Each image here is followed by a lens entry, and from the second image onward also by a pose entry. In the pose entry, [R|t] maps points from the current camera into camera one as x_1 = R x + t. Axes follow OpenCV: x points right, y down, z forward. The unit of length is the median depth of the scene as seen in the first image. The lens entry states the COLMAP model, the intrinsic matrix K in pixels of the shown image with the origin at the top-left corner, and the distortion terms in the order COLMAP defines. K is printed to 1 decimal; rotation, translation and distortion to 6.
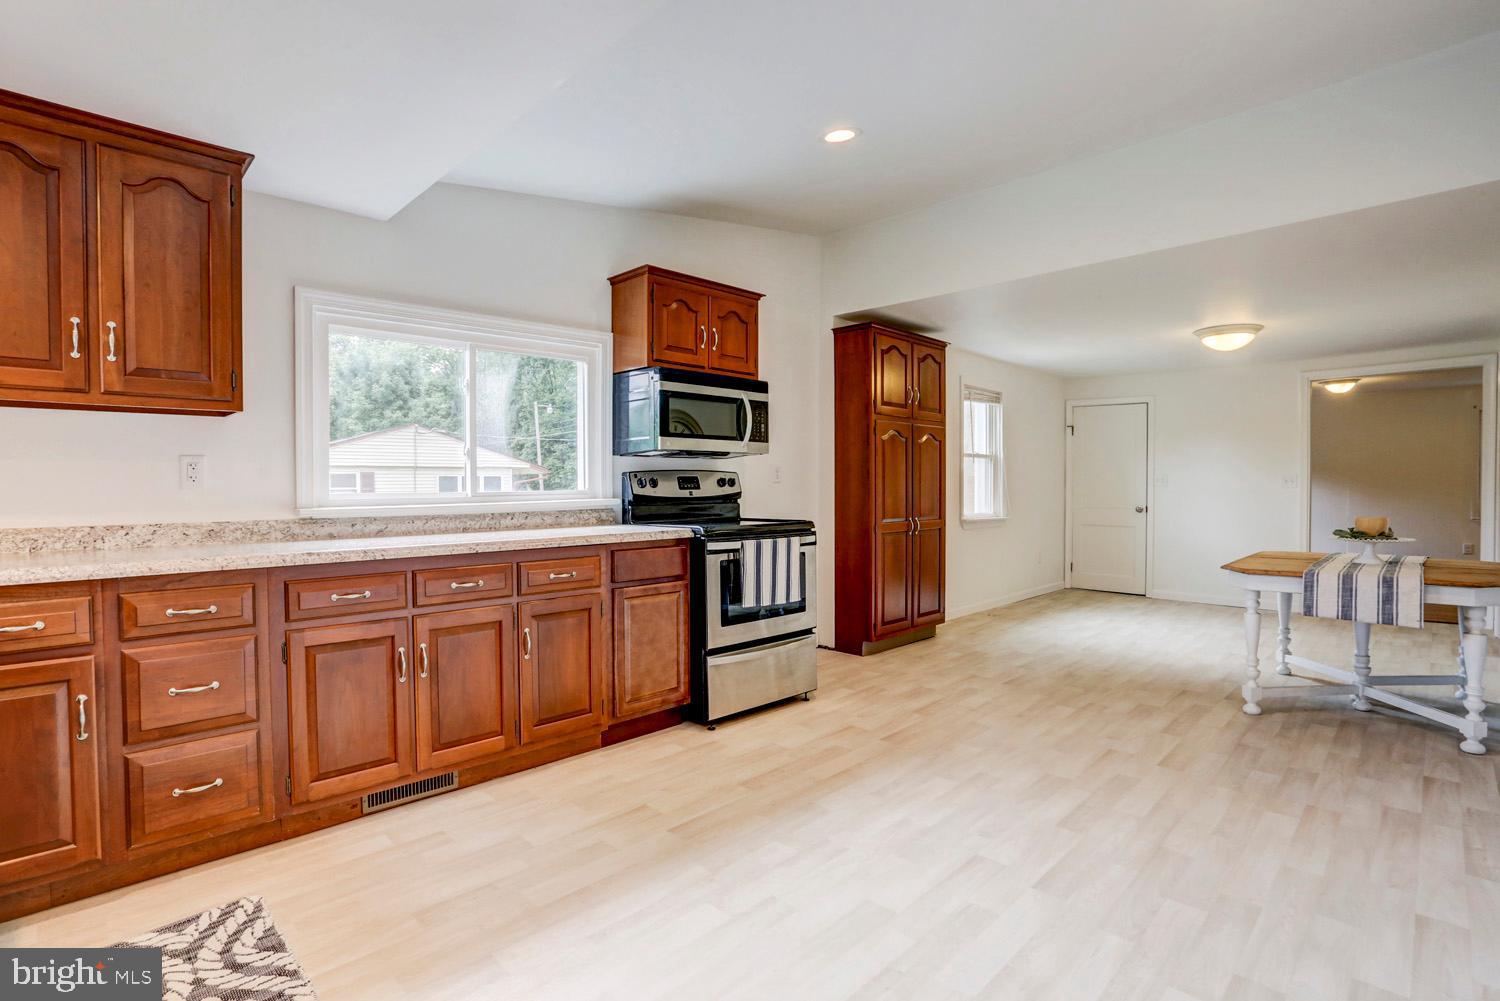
lens RADIAL K [[728.8, 0, 744.7], [0, 728.8, 497.2], [0, 0, 1]] dist [-0.060416, 0.022514]
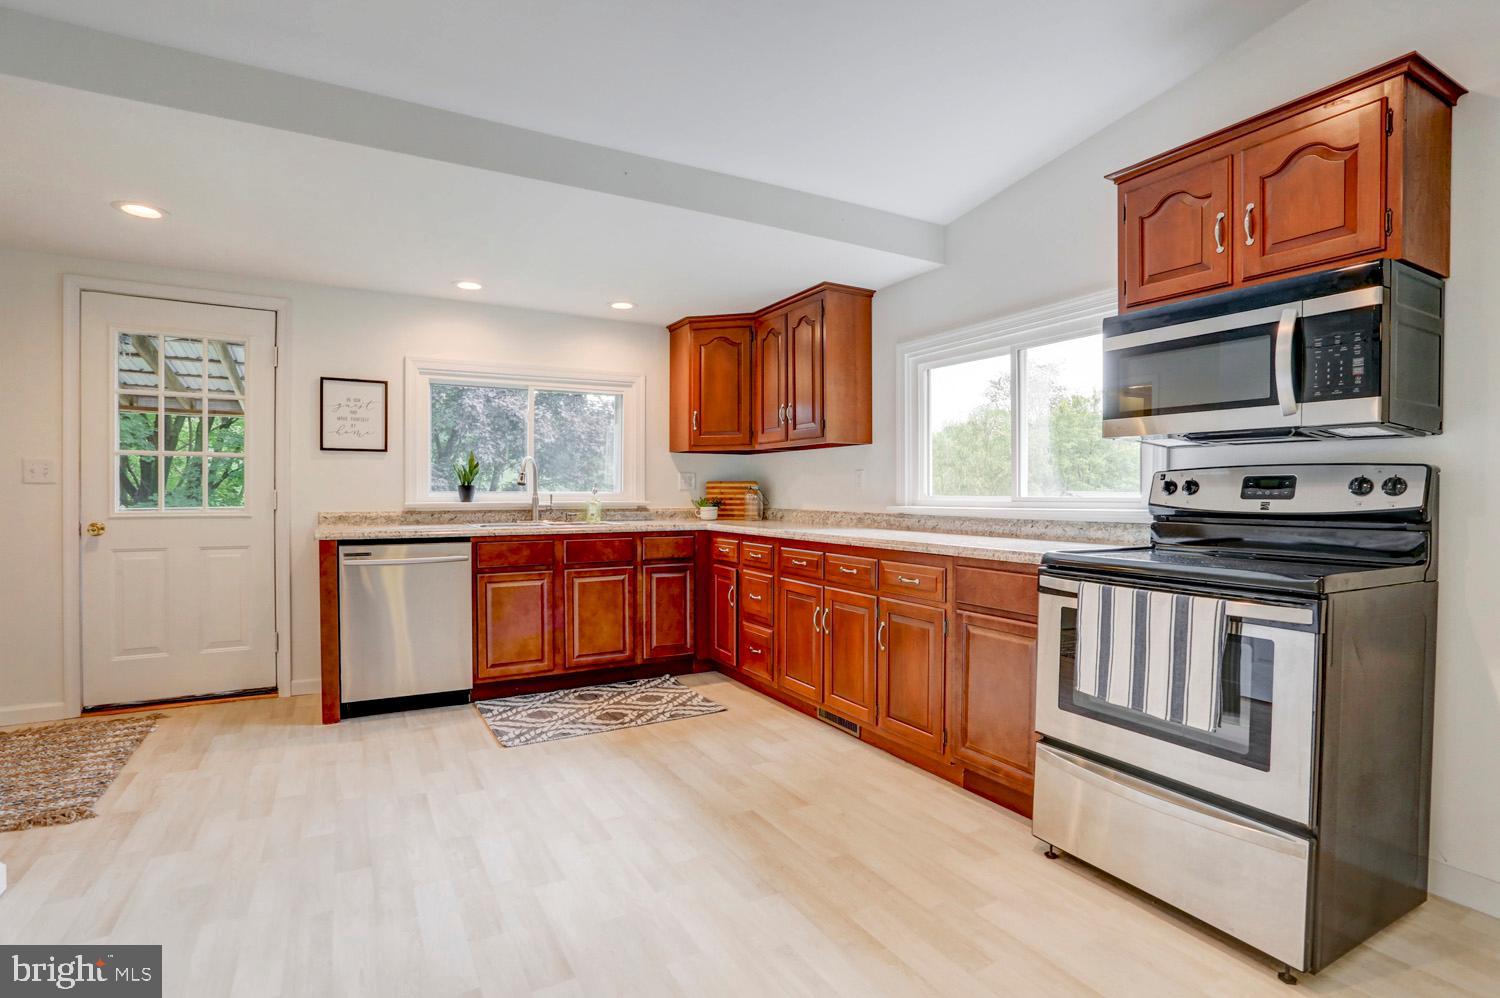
lens RADIAL K [[728.8, 0, 750.1], [0, 728.8, 498.4], [0, 0, 1]] dist [-0.060416, 0.022514]
pose [[-0.266747, 0.012617, -0.963684, 0.776650], [-0.019684, 0.999634, 0.018536, -0.018620], [0.963565, 0.023914, -0.266402, 1.069704]]
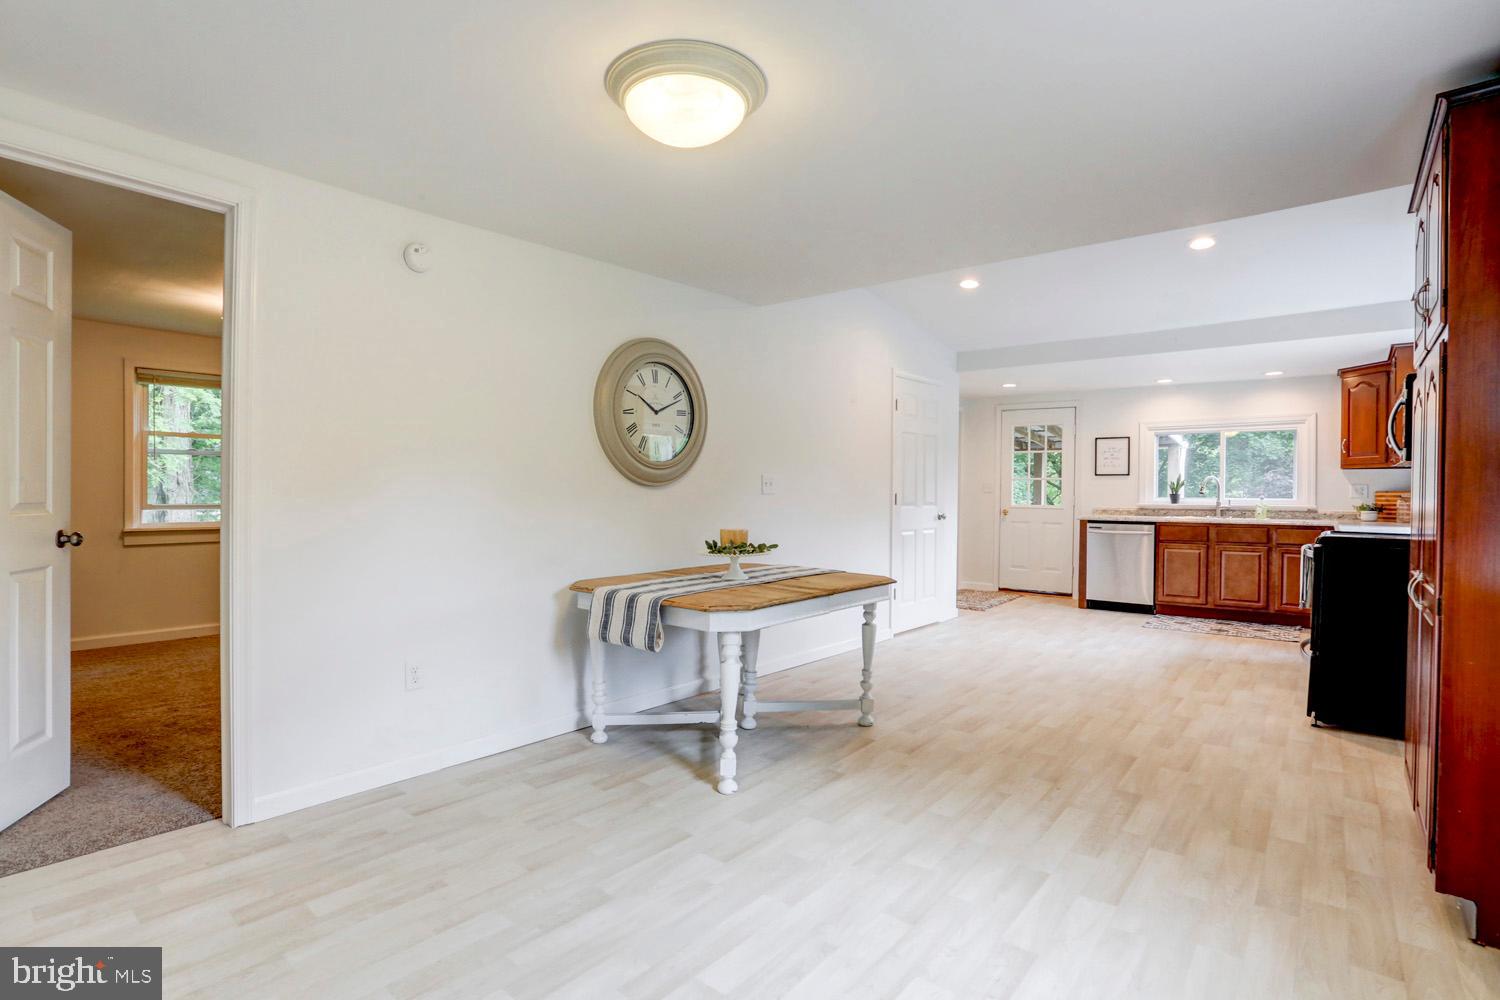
lens RADIAL K [[728.8, 0, 745.7], [0, 728.8, 498.1], [0, 0, 1]] dist [-0.060416, 0.022514]
pose [[-0.995945, -0.004847, -0.089836, 1.215464], [-0.007167, 0.999649, 0.025518, -0.044899], [0.089681, 0.026058, -0.995630, 2.473846]]
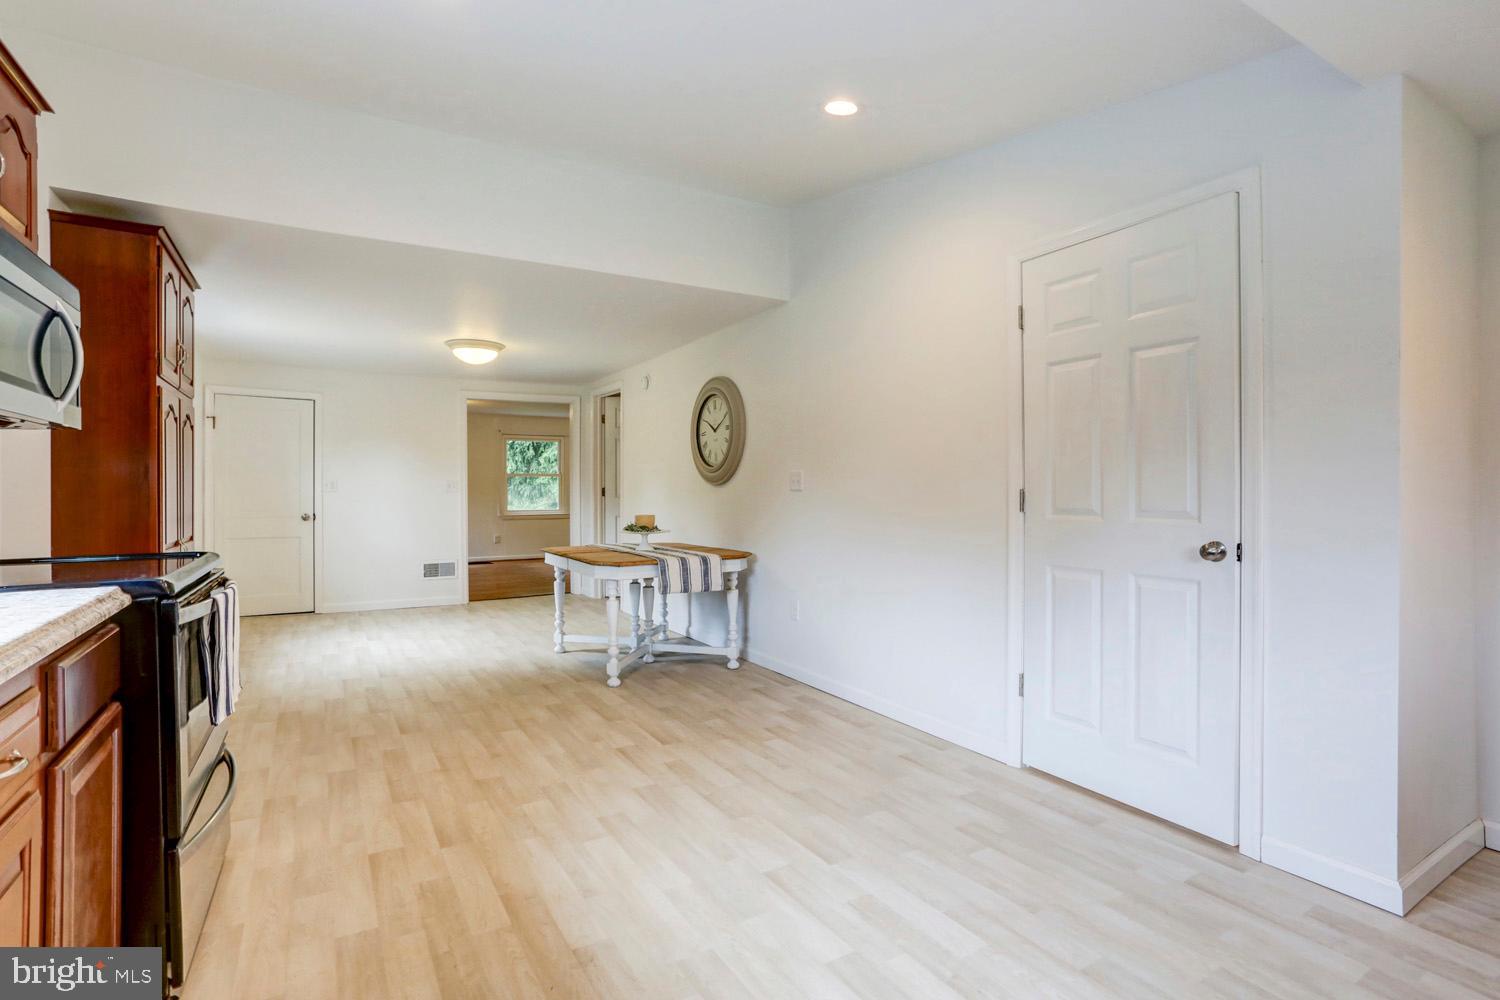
lens RADIAL K [[728.8, 0, 763.7], [0, 728.8, 493.3], [0, 0, 1]] dist [-0.060416, 0.022514]
pose [[0.228106, -0.001601, 0.973635, -0.479220], [0.015608, 0.999876, -0.002012, -0.005848], [-0.973511, 0.015655, 0.228102, 0.605254]]
